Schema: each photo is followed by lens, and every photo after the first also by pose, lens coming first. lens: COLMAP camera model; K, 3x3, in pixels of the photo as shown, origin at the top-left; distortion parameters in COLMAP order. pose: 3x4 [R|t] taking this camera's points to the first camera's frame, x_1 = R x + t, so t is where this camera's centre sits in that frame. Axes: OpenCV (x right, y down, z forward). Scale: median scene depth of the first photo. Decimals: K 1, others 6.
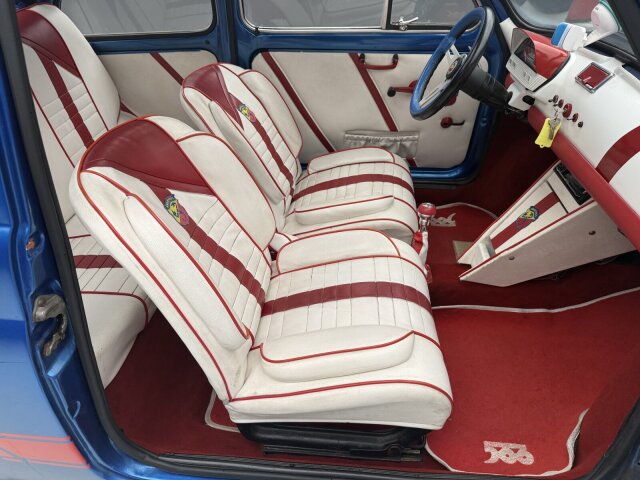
lens RADIAL K [[461.9, 0, 320.0], [0, 461.9, 240.0], [0, 0, 1]] dist [0.065696, -0.111541]
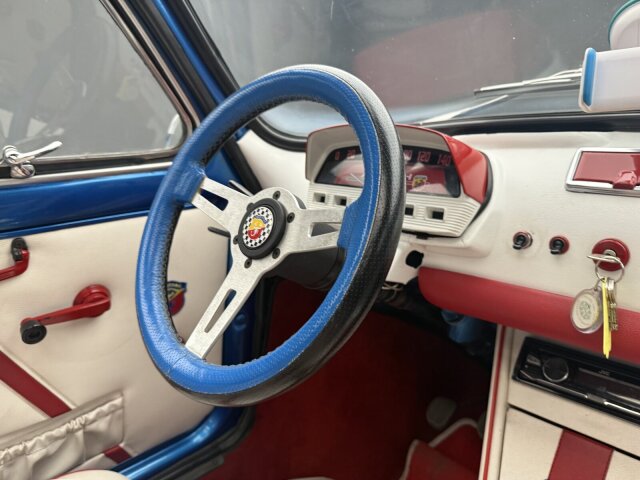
lens RADIAL K [[460.7, 0, 309.2], [0, 460.7, 237.2], [0, 0, 1]] dist [0.064604, -0.086019]
pose [[0.656295, -0.196200, 0.728548, 0.042883], [0.443440, 0.881531, -0.162064, -0.232989], [-0.610441, 0.429429, 0.665547, 0.601678]]
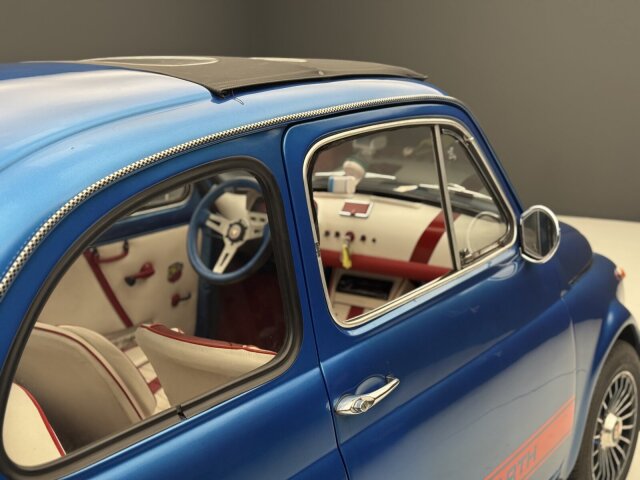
lens RADIAL K [[885.1, 0, 342.9], [0, 885.1, 239.5], [0, 0, 1]] dist [0.007537, -0.016820]
pose [[0.524822, -0.200760, 0.827199, -1.006261], [0.498537, 0.860173, -0.107538, -0.014054], [-0.689944, 0.468827, 0.551523, -0.213598]]
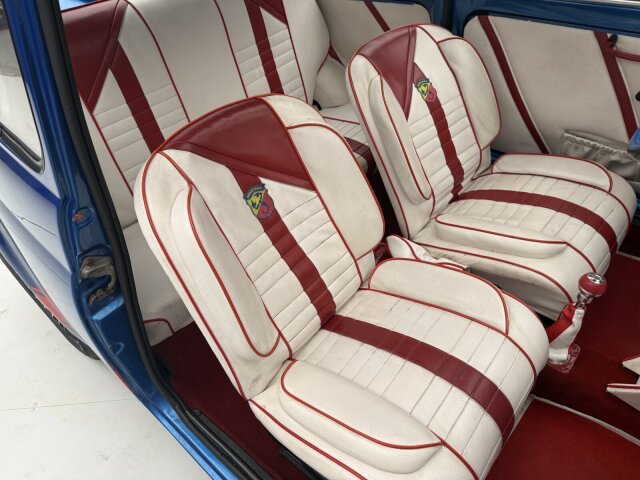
lens RADIAL K [[460.7, 0, 309.2], [0, 460.7, 237.2], [0, 0, 1]] dist [0.064604, -0.086019]
pose [[0.808934, 0.344894, -0.476103, 0.157641], [-0.269829, 0.937312, 0.220539, -0.139644], [0.522320, -0.049935, 0.851286, 0.133146]]
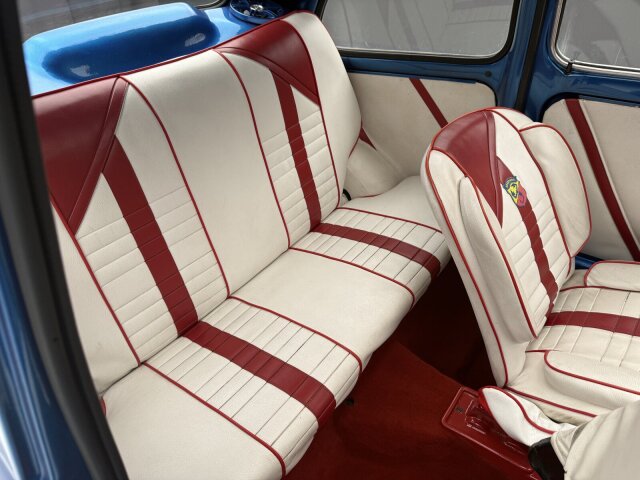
lens RADIAL K [[455.8, 0, 315.3], [0, 455.8, 245.8], [0, 0, 1]] dist [0.066234, -0.081566]
pose [[0.847866, 0.280167, -0.450143, -0.074818], [-0.260982, 0.959546, 0.105644, -0.178928], [0.461531, 0.027908, 0.886685, 0.259701]]
